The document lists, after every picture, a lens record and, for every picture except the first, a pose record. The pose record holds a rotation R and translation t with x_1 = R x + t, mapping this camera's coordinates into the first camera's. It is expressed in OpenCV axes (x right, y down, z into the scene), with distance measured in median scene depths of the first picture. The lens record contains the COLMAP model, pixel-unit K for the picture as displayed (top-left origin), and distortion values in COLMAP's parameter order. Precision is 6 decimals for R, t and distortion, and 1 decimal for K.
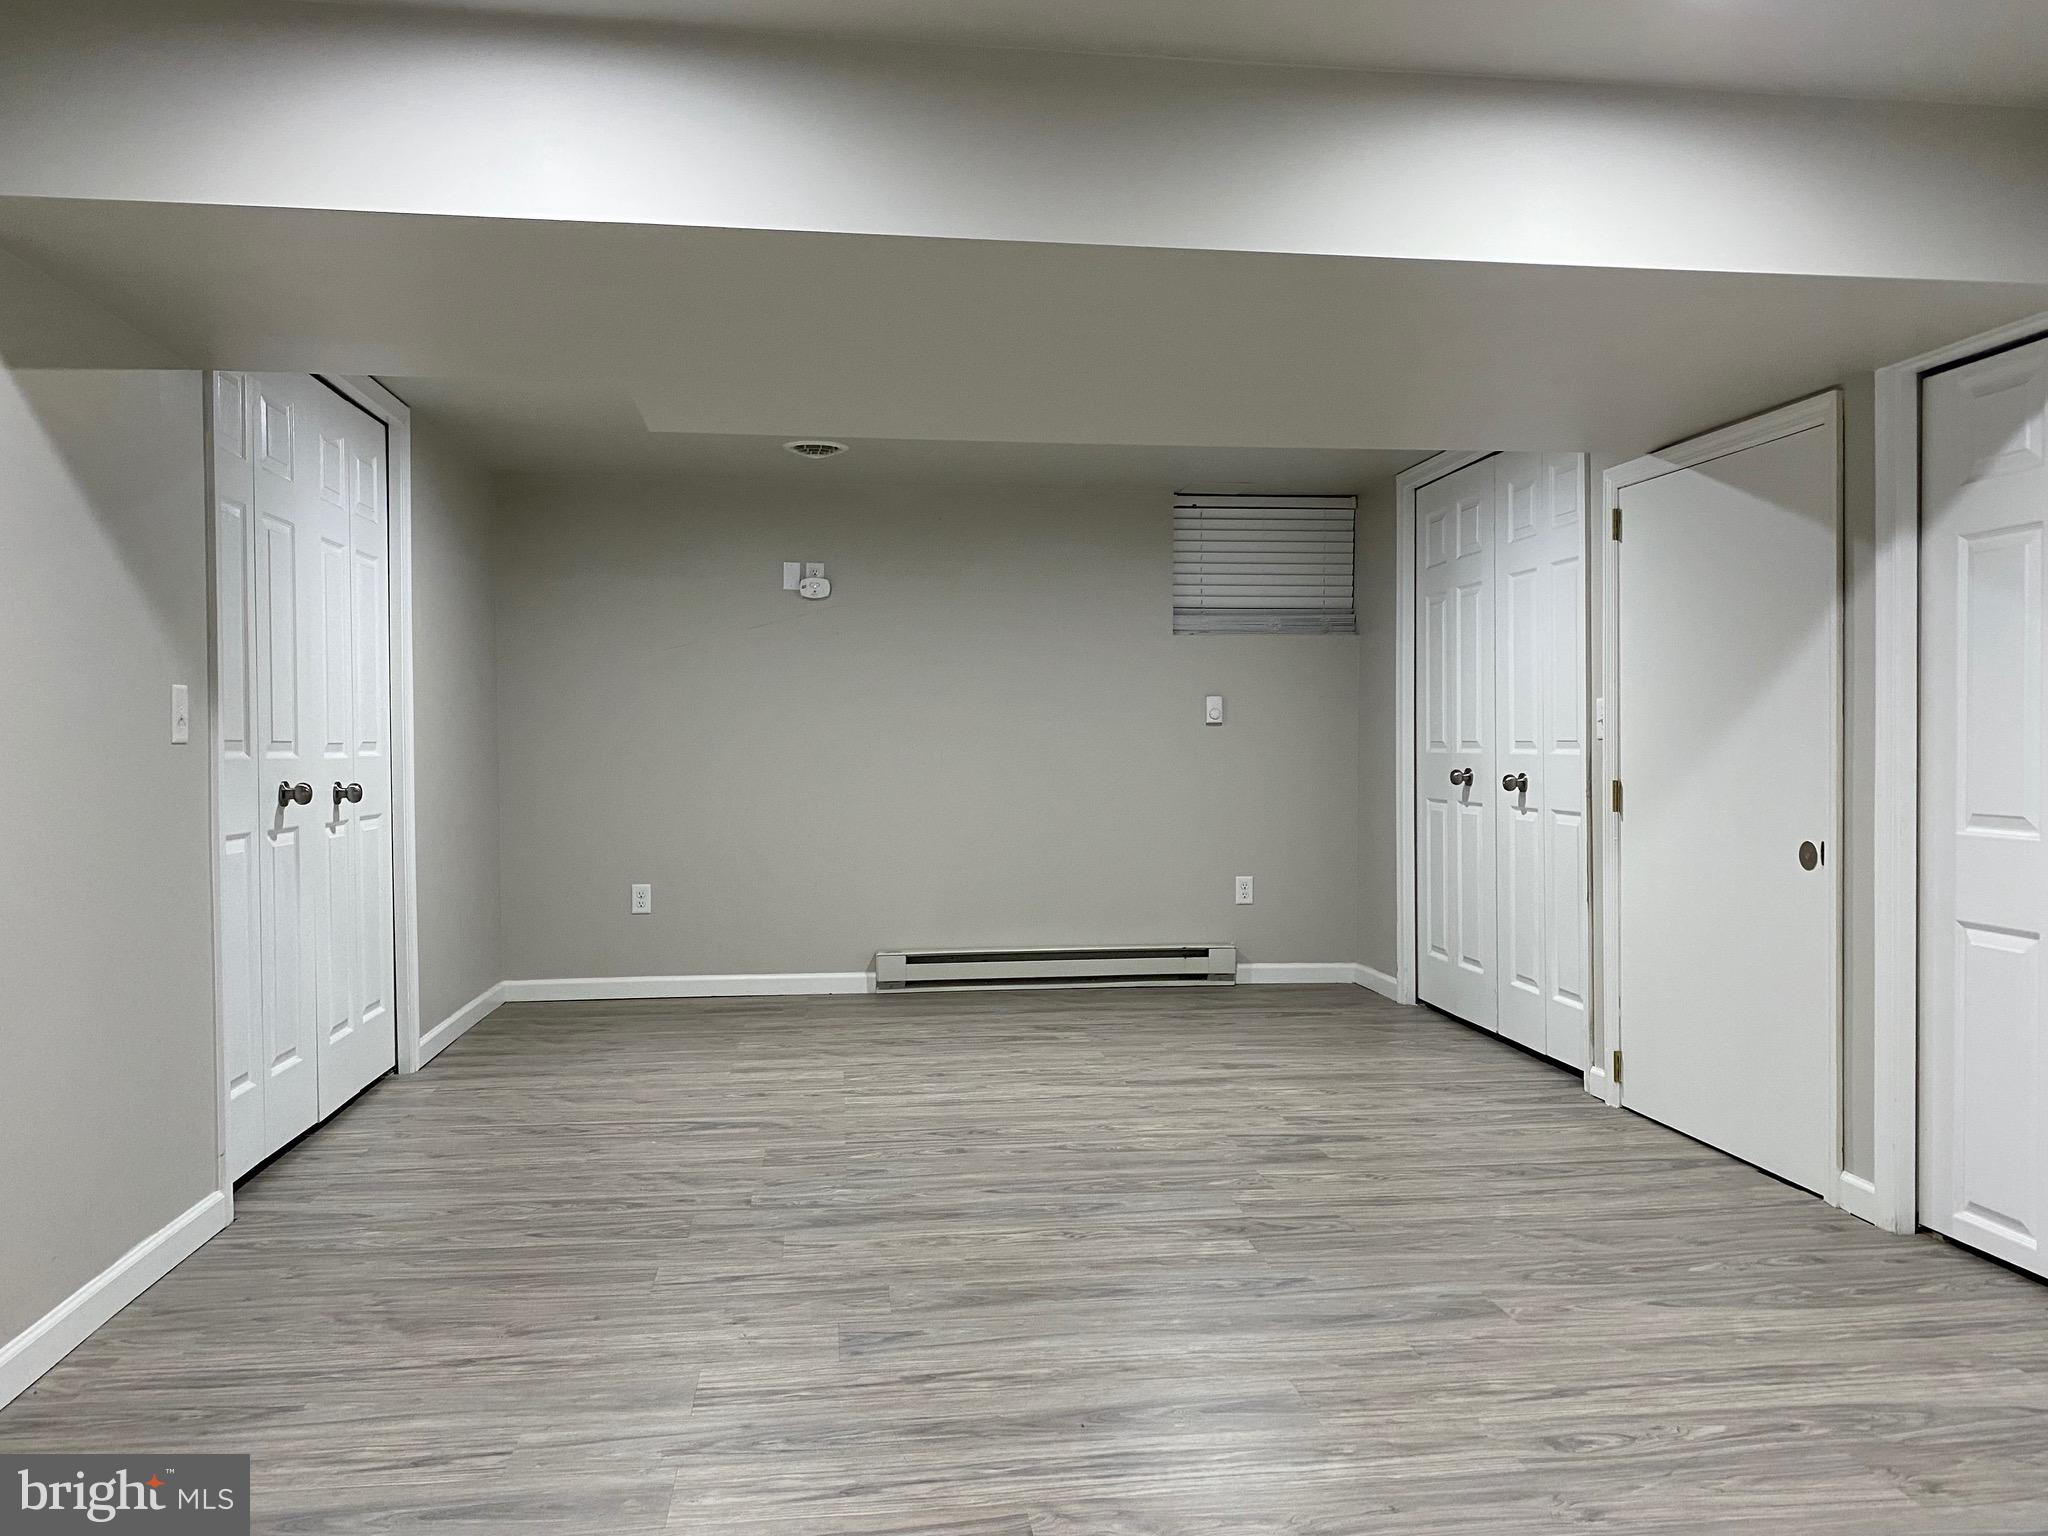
lens RADIAL K [[1560.8, 0, 1044.4], [0, 1560.8, 775.4], [0, 0, 1]] dist [0.064962, -0.088065]
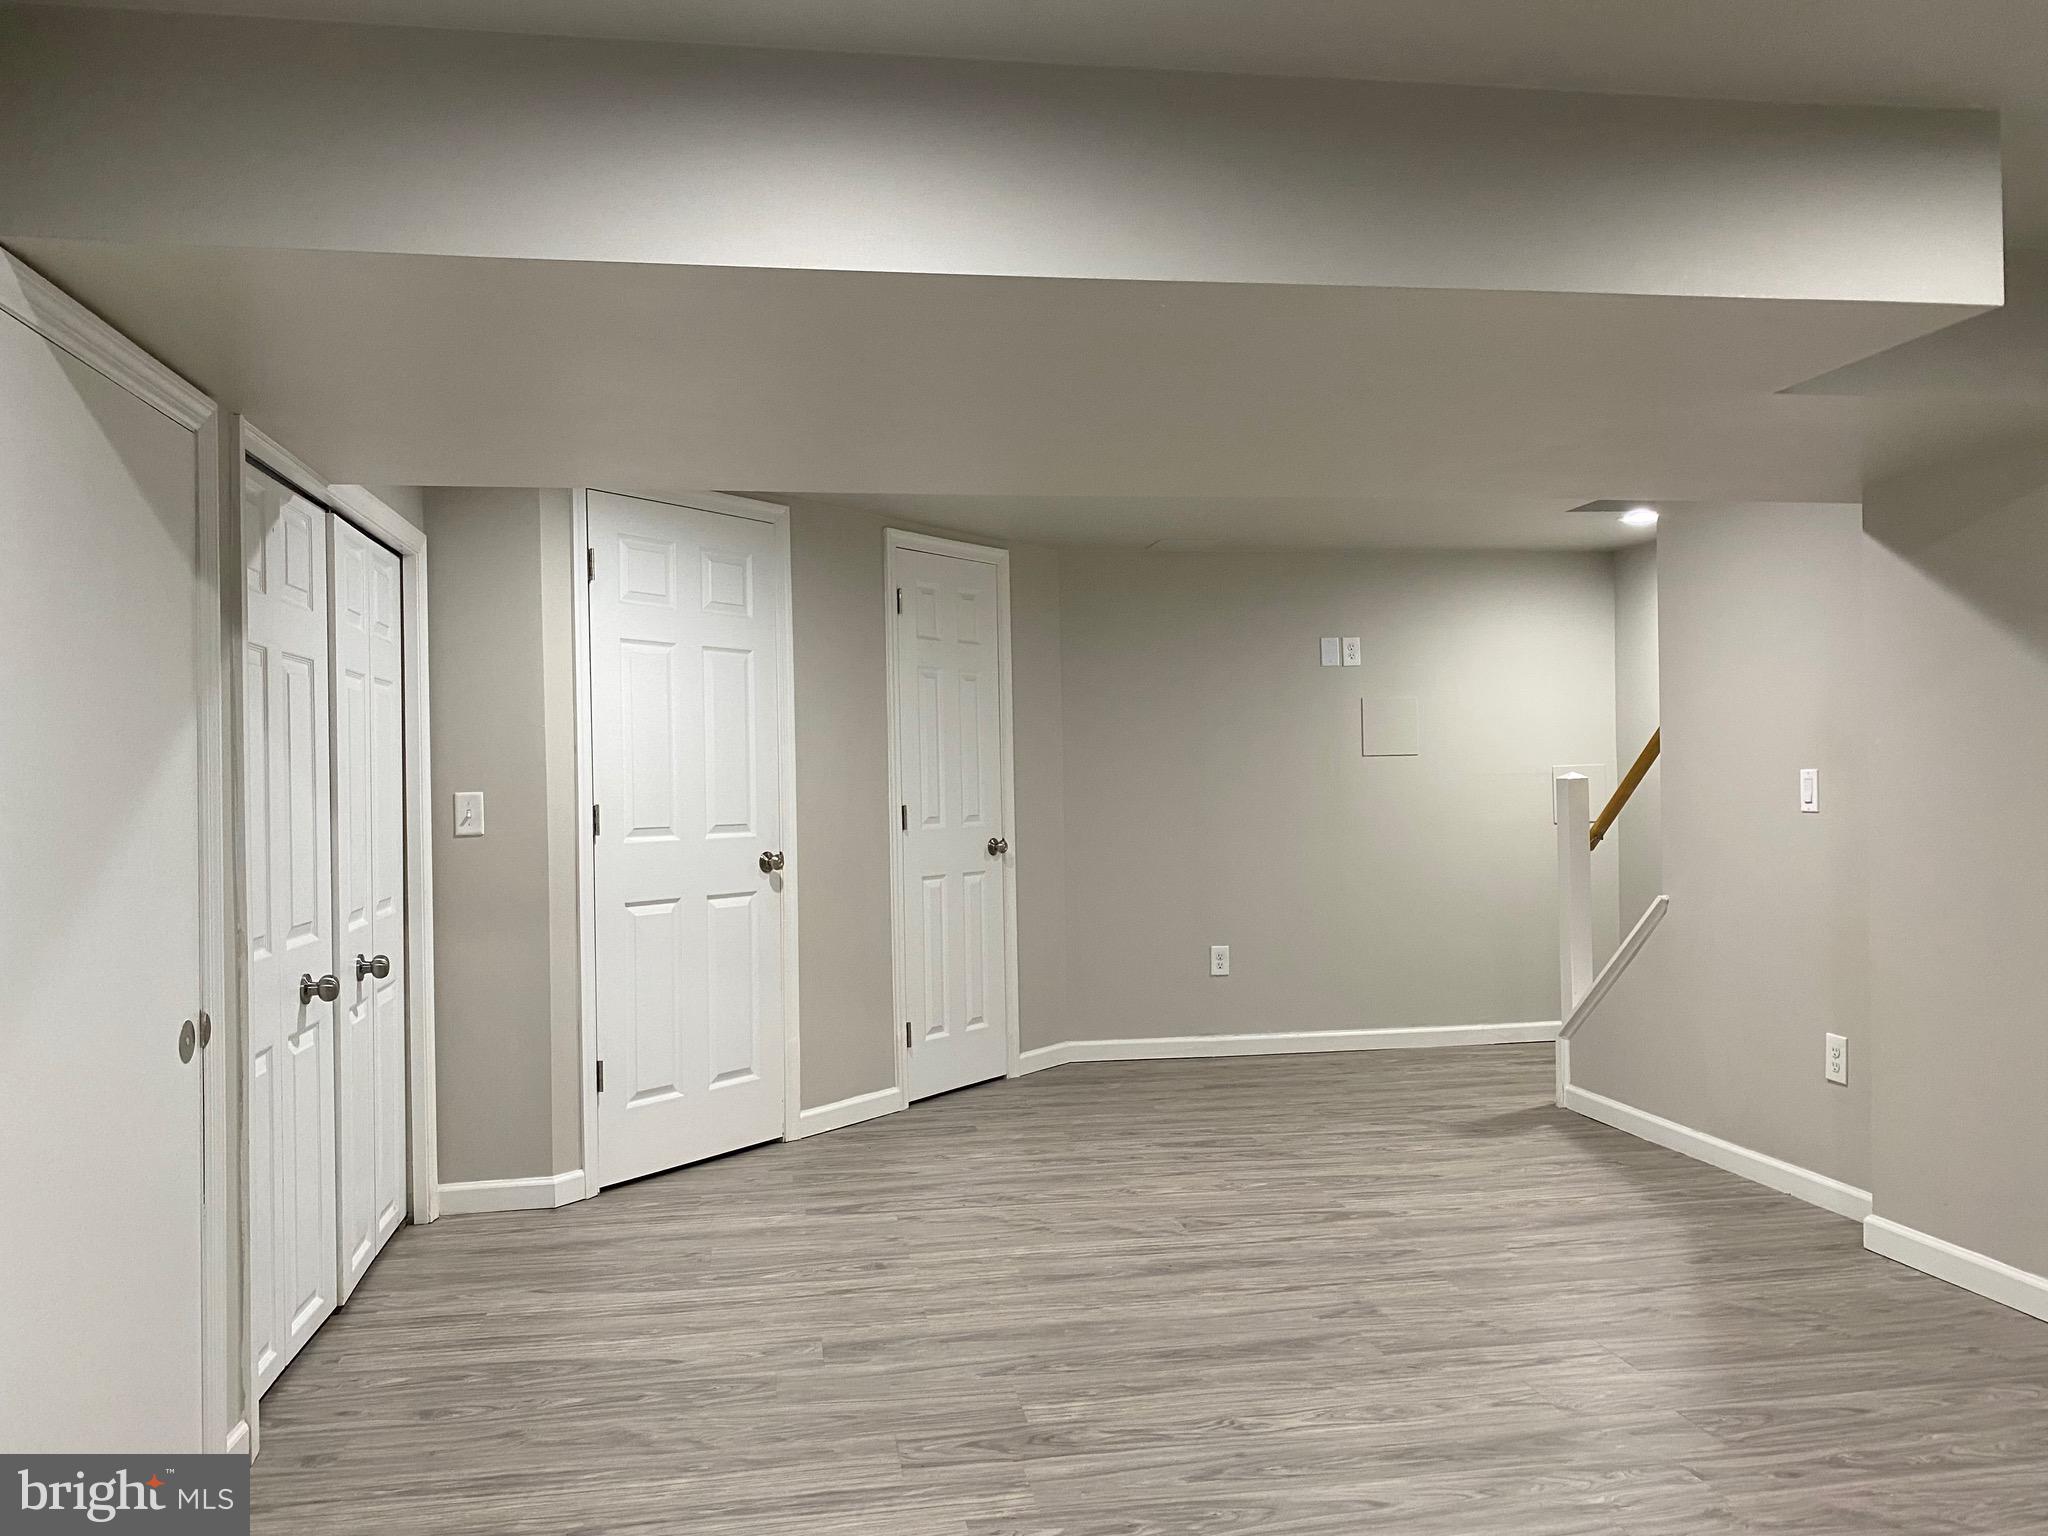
lens RADIAL K [[1560.8, 0, 1044.4], [0, 1560.8, 775.4], [0, 0, 1]] dist [0.064962, -0.088065]
pose [[-0.998915, 0.019885, -0.042100, 0.166459], [0.019245, 0.999694, 0.015542, -0.083484], [0.042396, 0.014715, -0.998992, 2.065091]]
